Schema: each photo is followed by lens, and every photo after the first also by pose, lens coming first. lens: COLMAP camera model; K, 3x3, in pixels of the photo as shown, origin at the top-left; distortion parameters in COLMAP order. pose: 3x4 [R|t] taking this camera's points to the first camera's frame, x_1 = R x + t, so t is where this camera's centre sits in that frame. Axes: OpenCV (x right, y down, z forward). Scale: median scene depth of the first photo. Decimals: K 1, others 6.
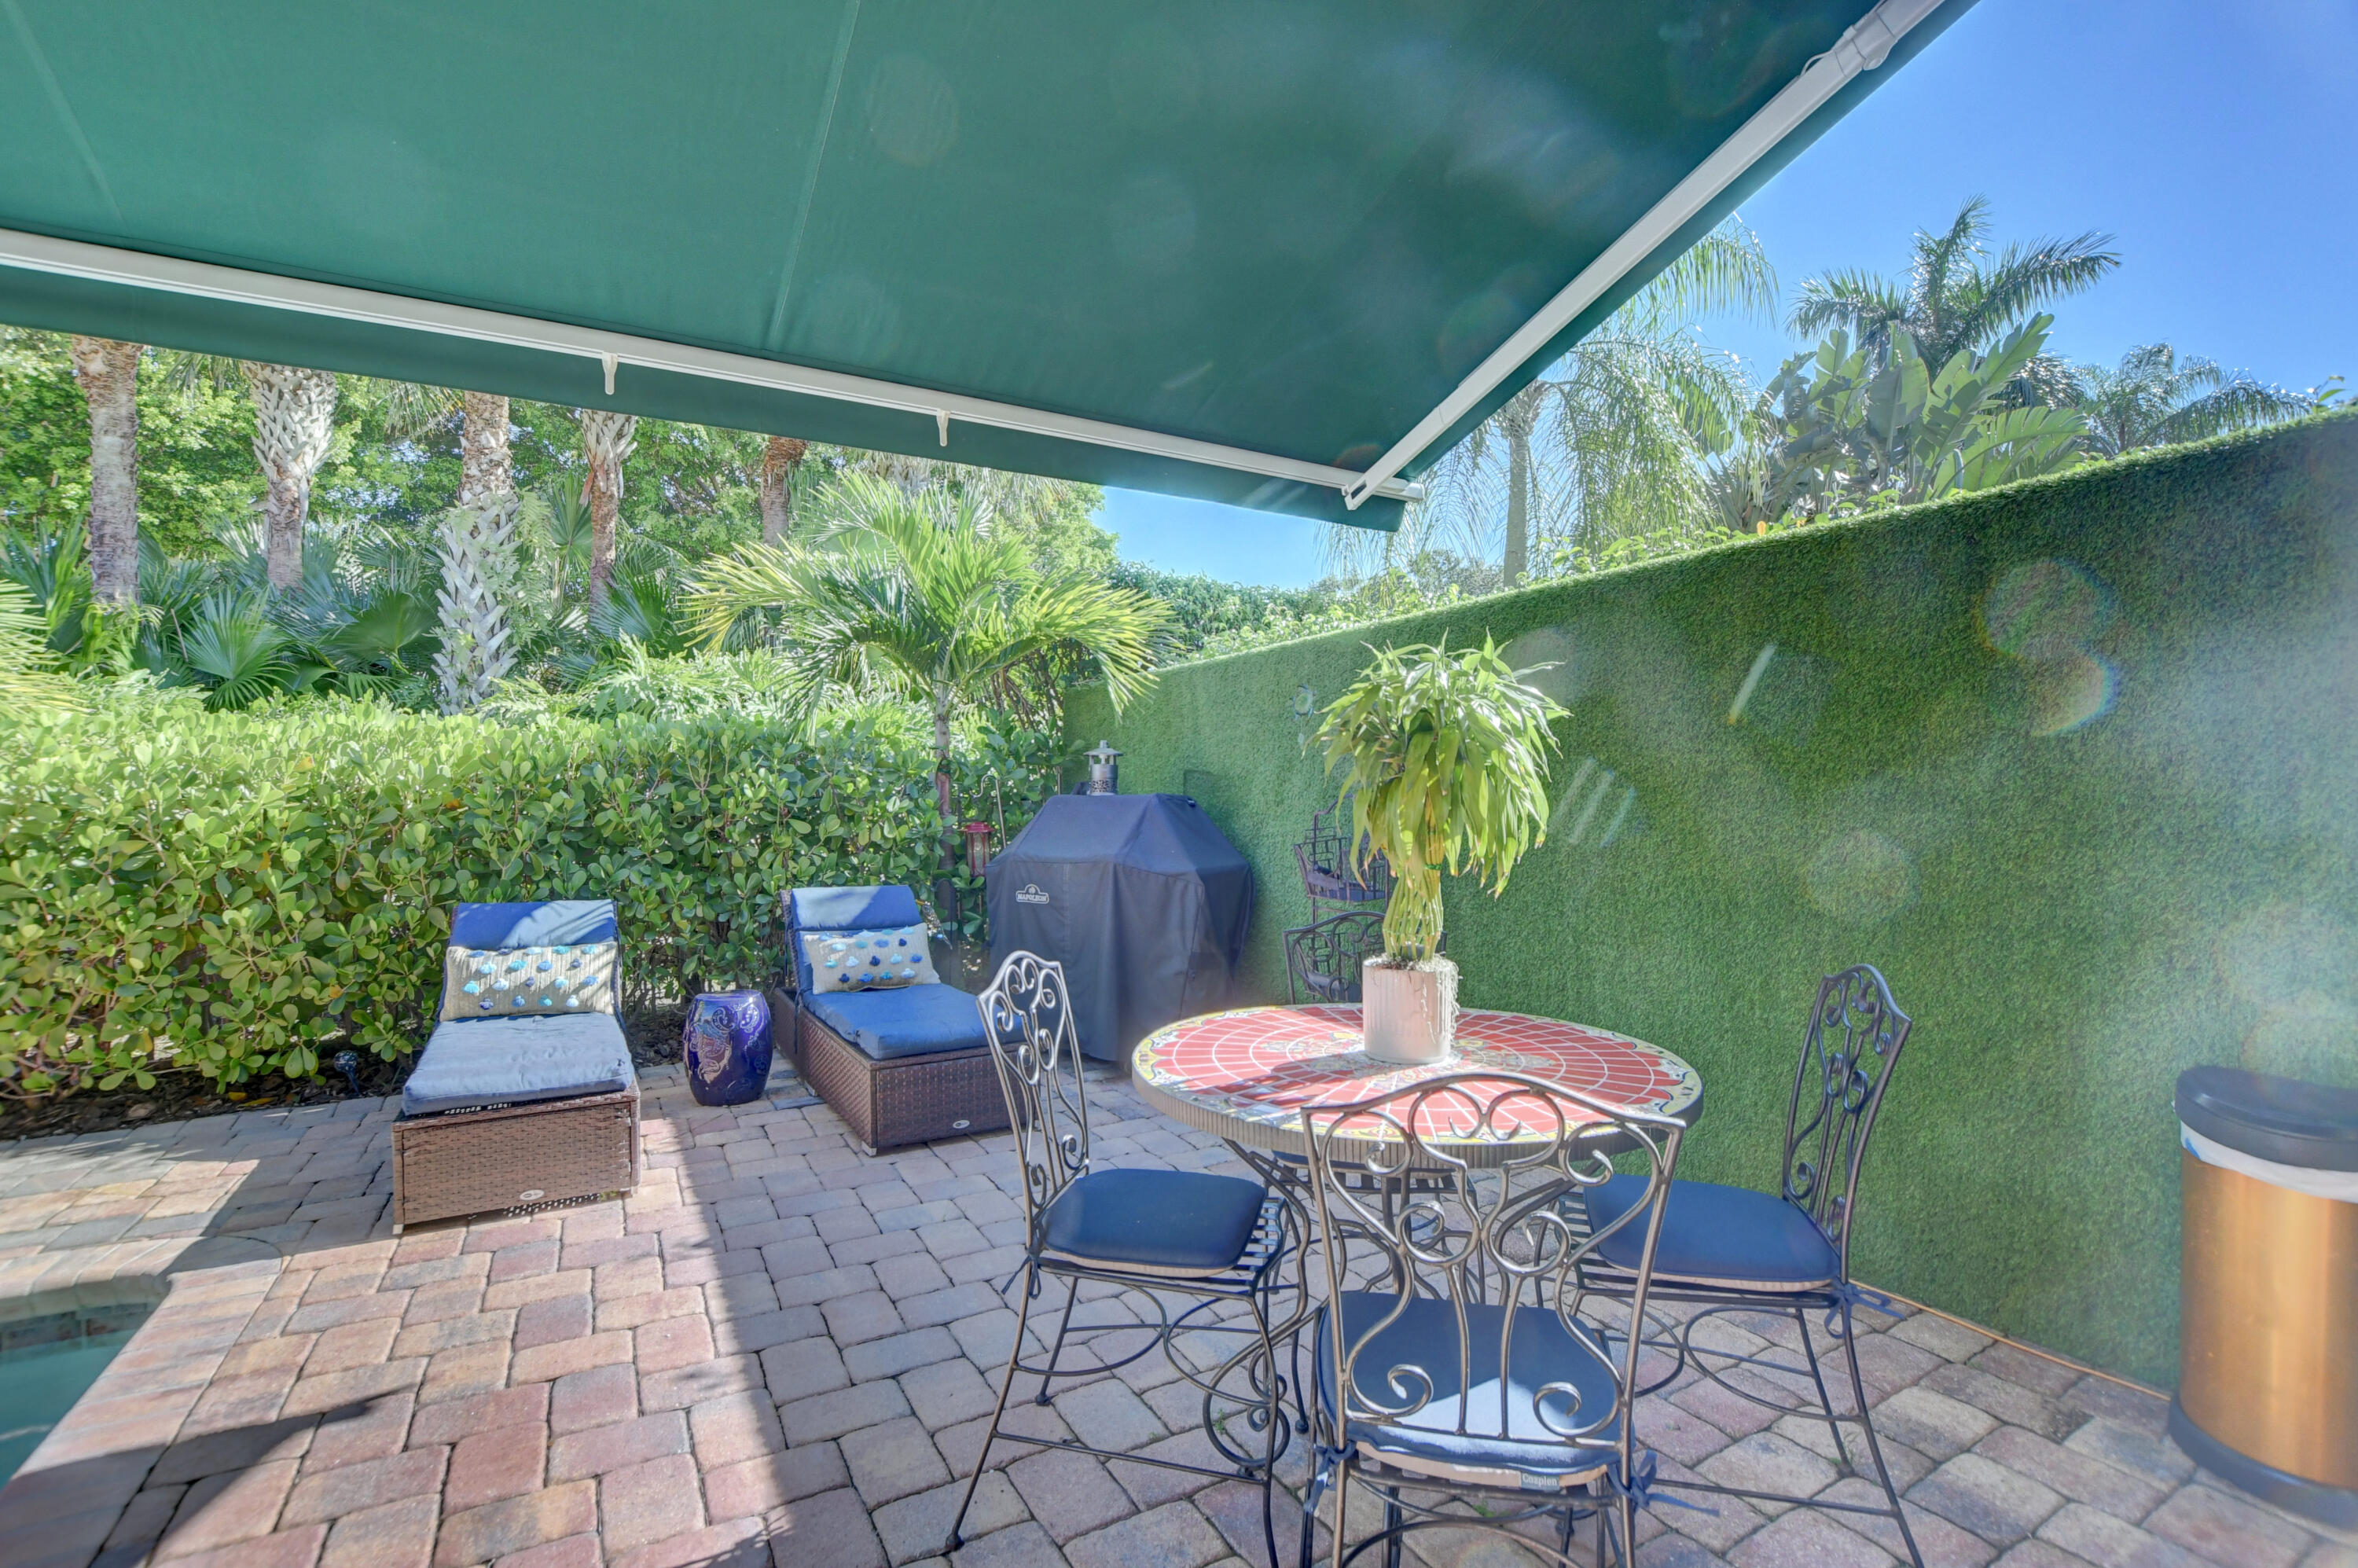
lens RADIAL K [[1043.4, 0, 1179.6], [0, 1043.4, 785.9], [0, 0, 1]] dist [-0.032684, 0.003460]
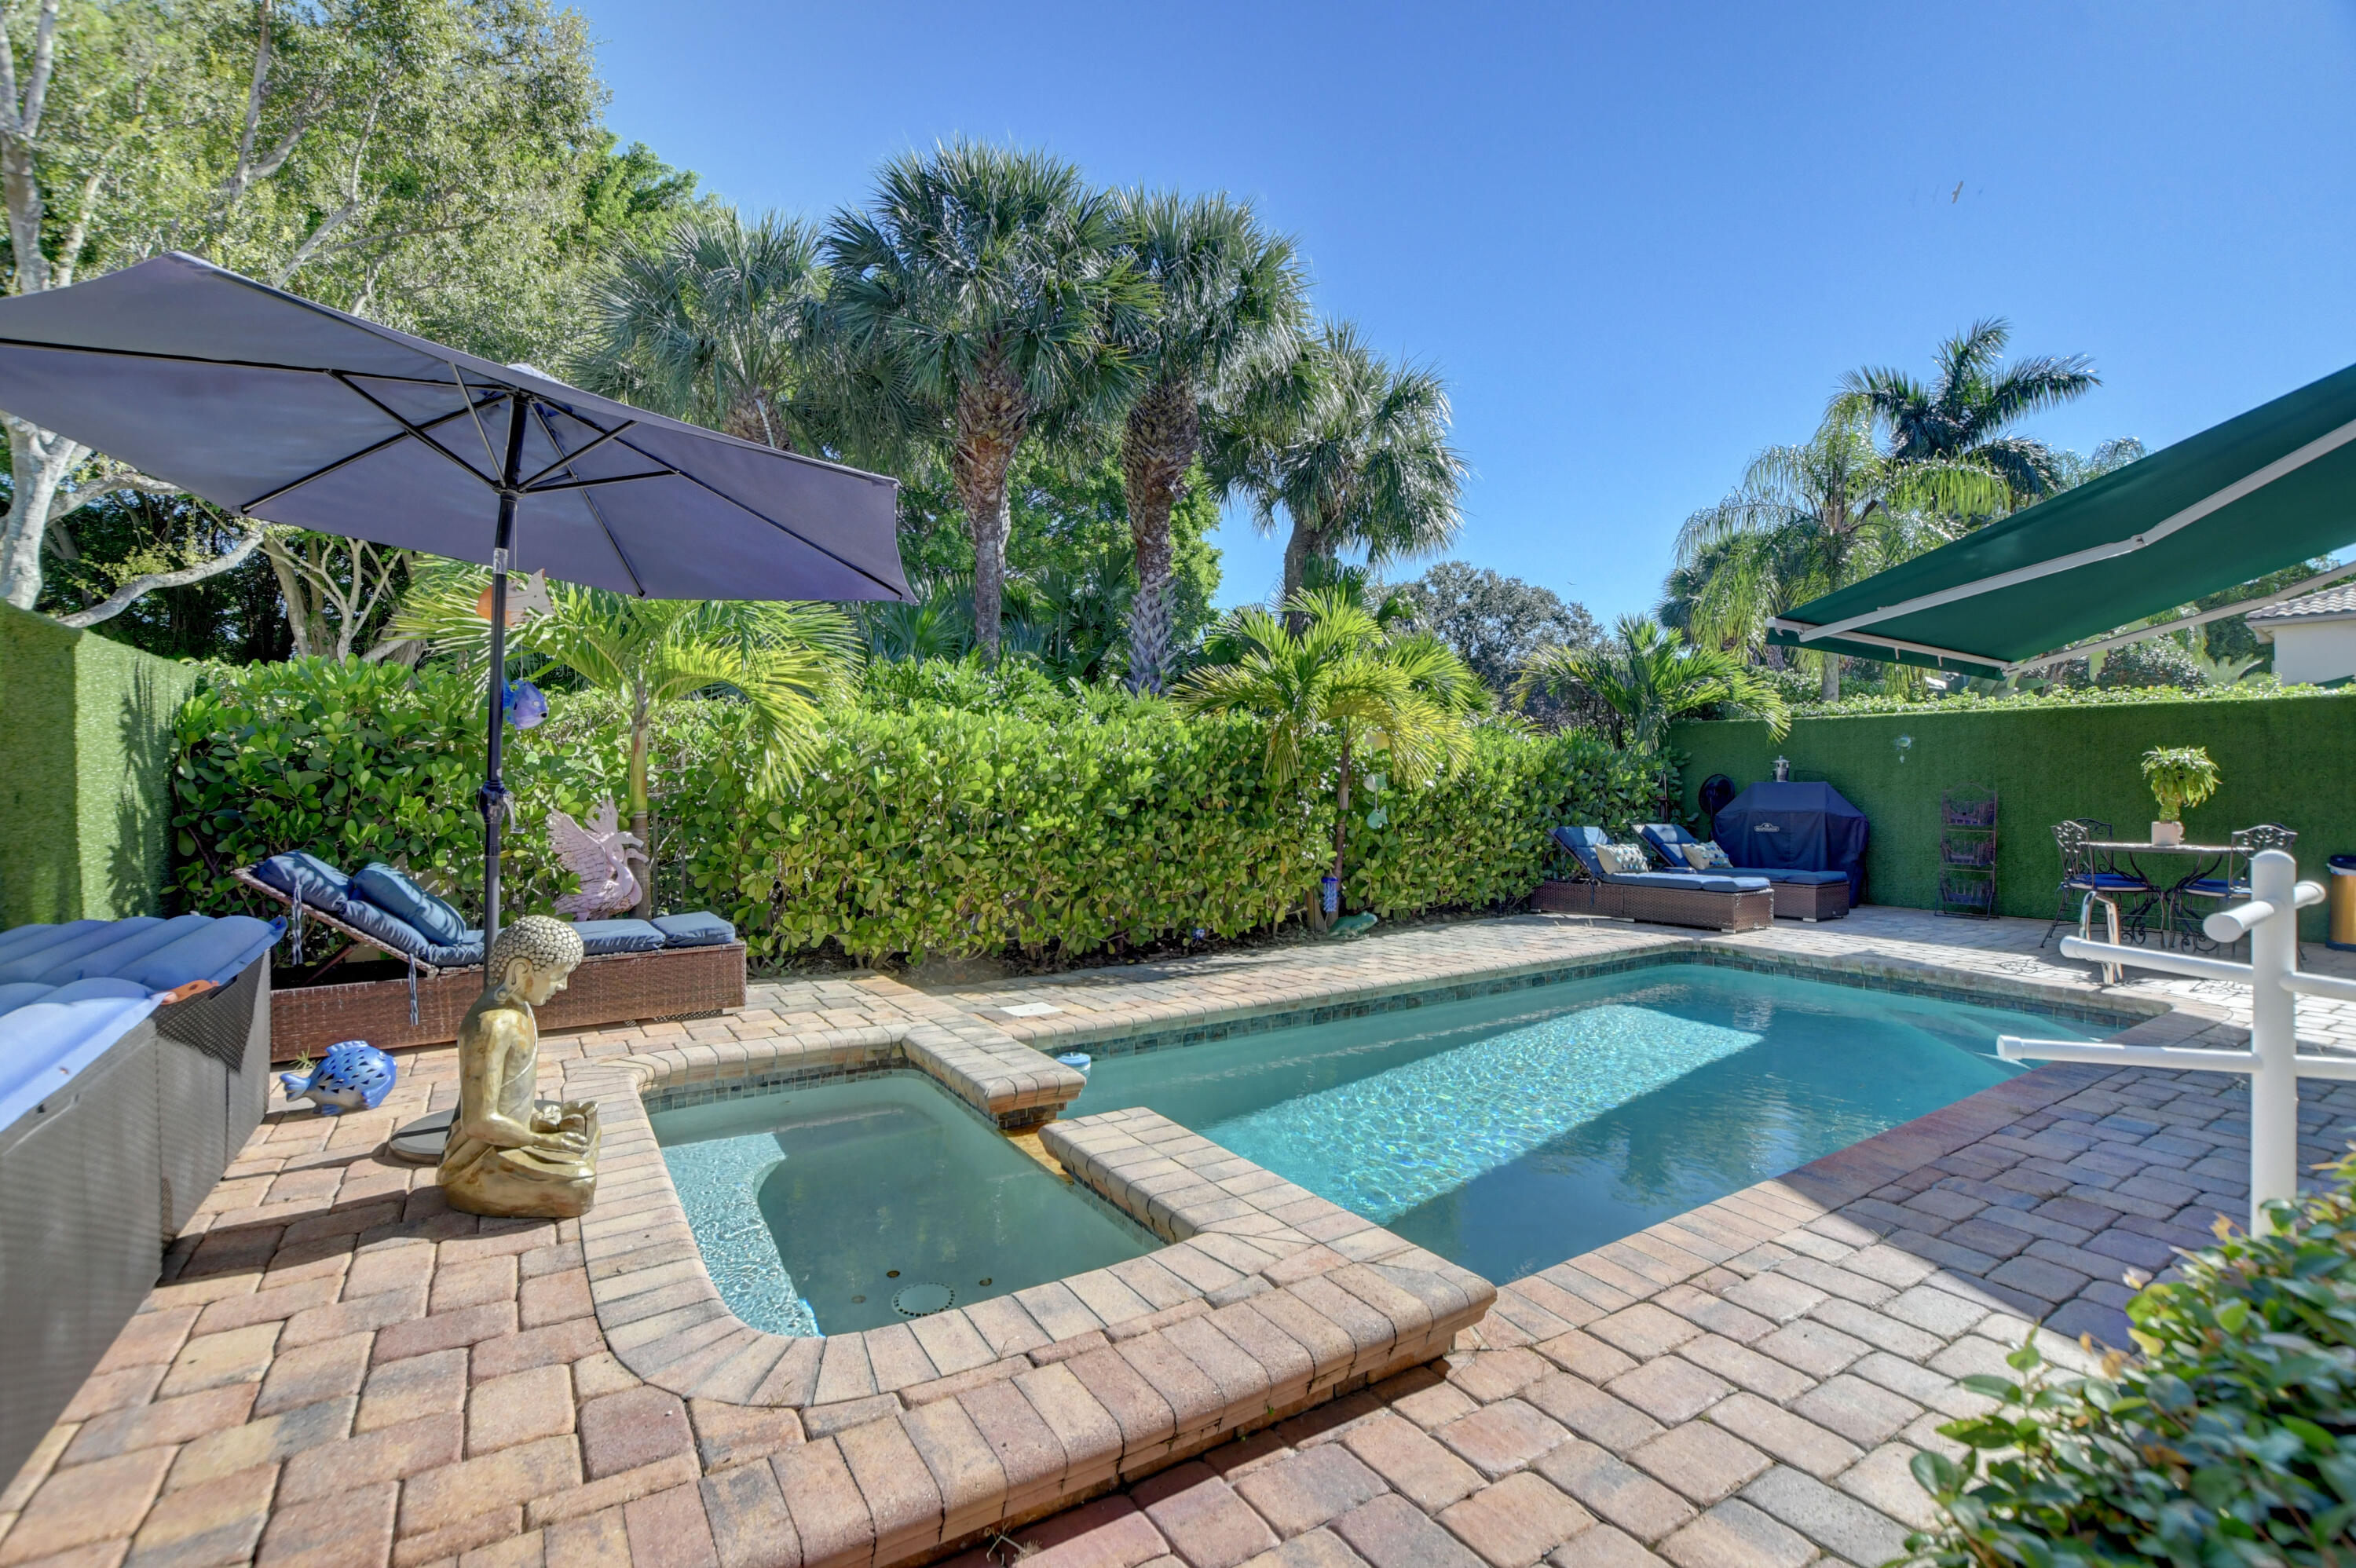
lens RADIAL K [[1042.4, 0, 1196.8], [0, 1042.4, 776.9], [0, 0, 1]] dist [-0.032684, 0.003460]
pose [[0.997376, 0.009629, 0.071755, -0.457025], [-0.009621, 0.999954, -0.000460, 0.004362], [-0.071756, -0.000231, 0.997422, -0.319119]]
